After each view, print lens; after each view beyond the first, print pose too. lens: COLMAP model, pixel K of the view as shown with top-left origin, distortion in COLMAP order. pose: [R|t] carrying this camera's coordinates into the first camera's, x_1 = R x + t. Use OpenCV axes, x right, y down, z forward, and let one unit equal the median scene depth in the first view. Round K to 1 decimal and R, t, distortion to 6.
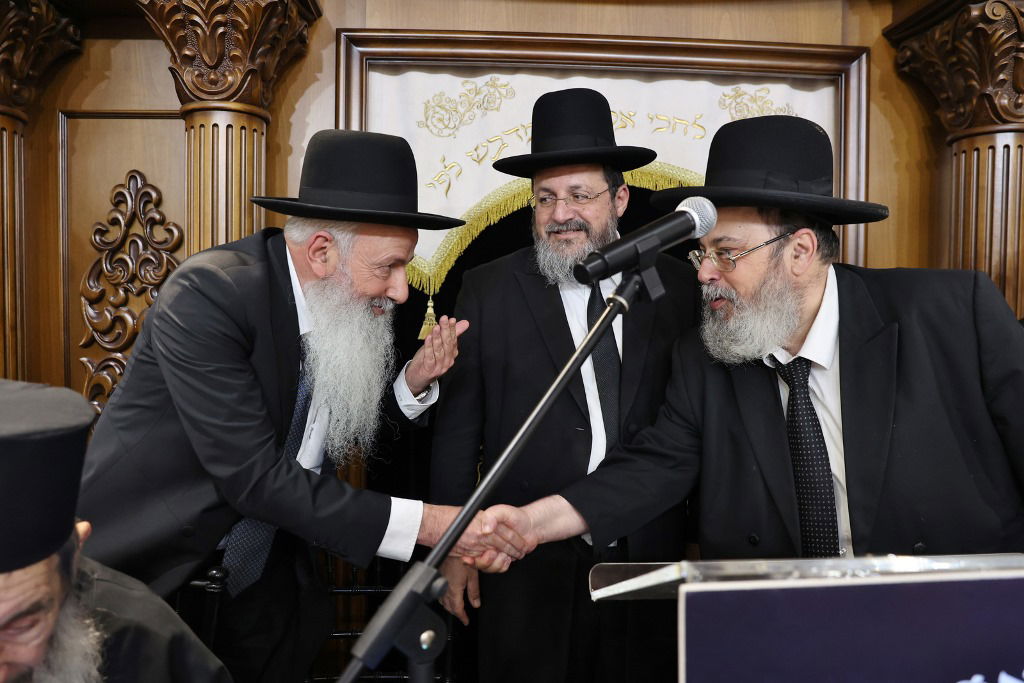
lens RADIAL K [[768.6, 0, 494.5], [0, 768.6, 357.7], [0, 0, 1]] dist [-0.085444, 0.053813]
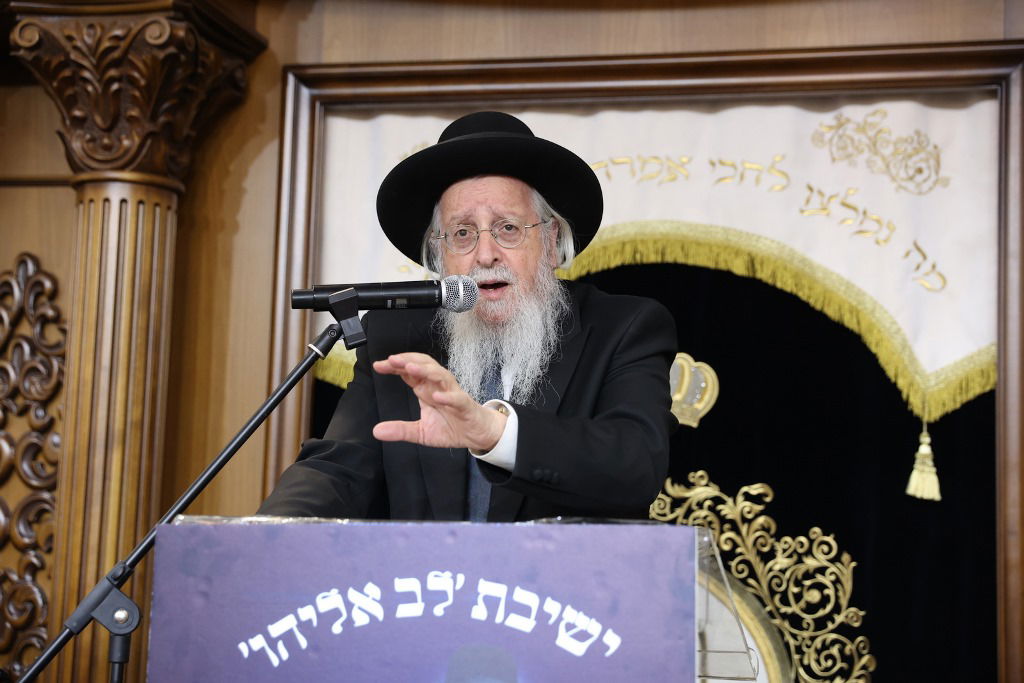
lens RADIAL K [[1927.6, 0, 506.2], [0, 1927.6, 336.1], [0, 0, 1]] dist [0.237049, 0.000000]
pose [[0.957107, -0.010545, -0.289543, 0.562350], [-0.040294, 0.984782, -0.169061, 0.150620], [0.286919, 0.173476, 0.942116, -0.716816]]
